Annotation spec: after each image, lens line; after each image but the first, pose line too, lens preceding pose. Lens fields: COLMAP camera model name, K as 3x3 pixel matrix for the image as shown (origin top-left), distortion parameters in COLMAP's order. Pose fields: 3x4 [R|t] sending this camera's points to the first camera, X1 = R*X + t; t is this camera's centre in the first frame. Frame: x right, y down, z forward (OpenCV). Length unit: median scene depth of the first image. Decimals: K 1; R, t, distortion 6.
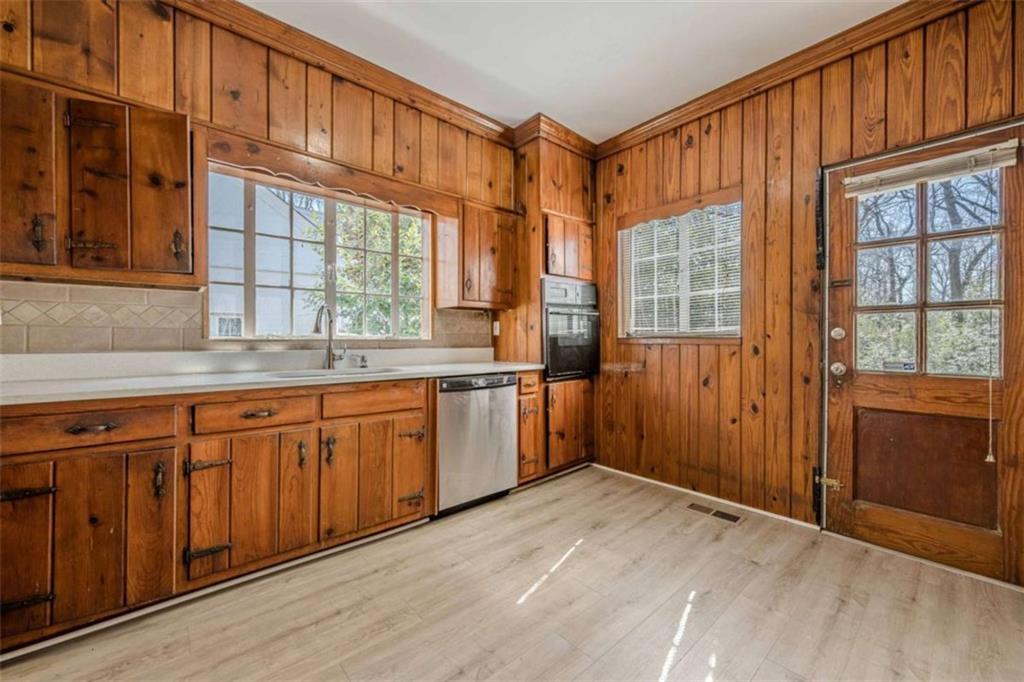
lens RADIAL K [[404.0, 0, 515.3], [0, 404.0, 341.2], [0, 0, 1]] dist [0.000403, 0.000304]
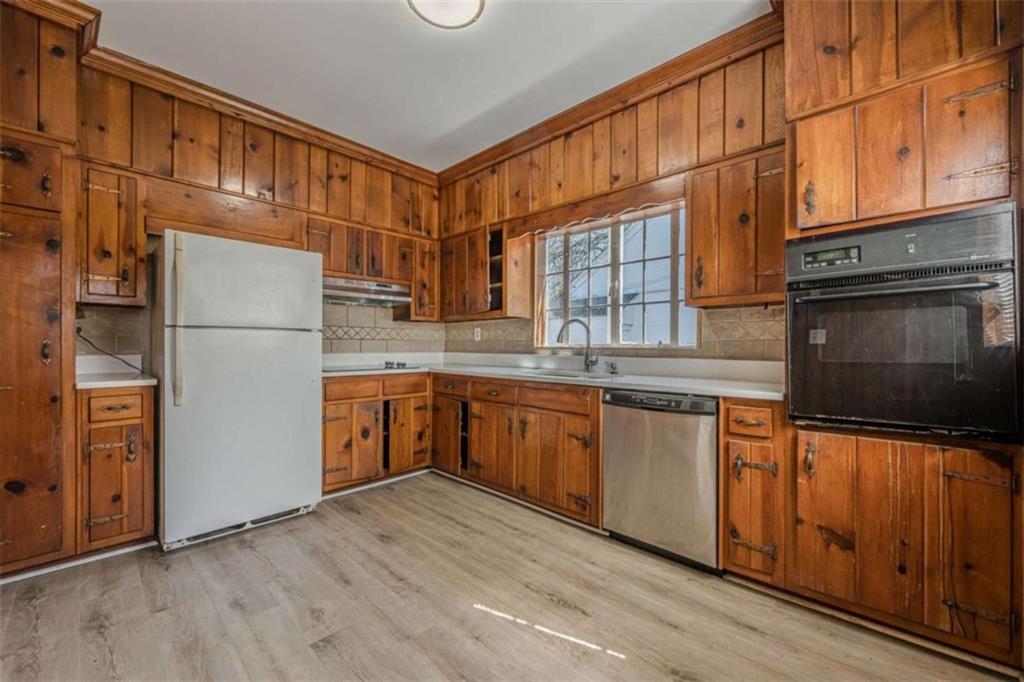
lens RADIAL K [[400.2, 0, 515.5], [0, 400.2, 346.6], [0, 0, 1]] dist [0.001690, 0.000270]
pose [[0.097864, 0.003613, -0.995193, 0.901720], [-0.007977, 0.999964, 0.002846, -0.010575], [0.995168, 0.007660, 0.097890, 0.861271]]
